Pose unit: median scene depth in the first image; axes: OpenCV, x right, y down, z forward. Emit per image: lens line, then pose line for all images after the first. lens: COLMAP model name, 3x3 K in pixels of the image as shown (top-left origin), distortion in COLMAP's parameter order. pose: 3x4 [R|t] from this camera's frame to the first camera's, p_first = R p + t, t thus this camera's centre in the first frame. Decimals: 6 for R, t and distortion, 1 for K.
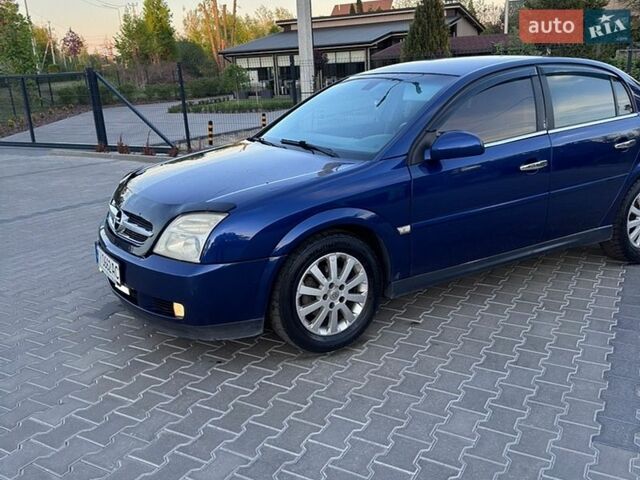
lens RADIAL K [[580.4, 0, 320.0], [0, 580.4, 240.0], [0, 0, 1]] dist [0.151731, -0.308183]
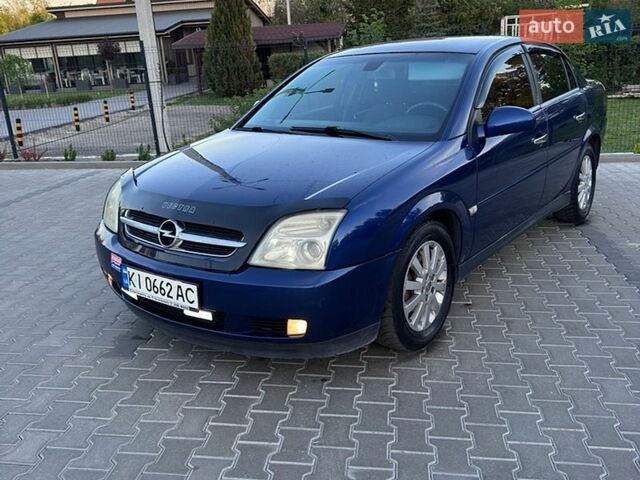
lens RADIAL K [[580.4, 0, 320.0], [0, 580.4, 240.0], [0, 0, 1]] dist [0.151731, -0.308183]
pose [[0.934942, -0.112872, 0.336367, -0.382586], [0.108332, 0.993590, 0.032298, -0.024696], [-0.337857, 0.006243, 0.941177, 0.149801]]
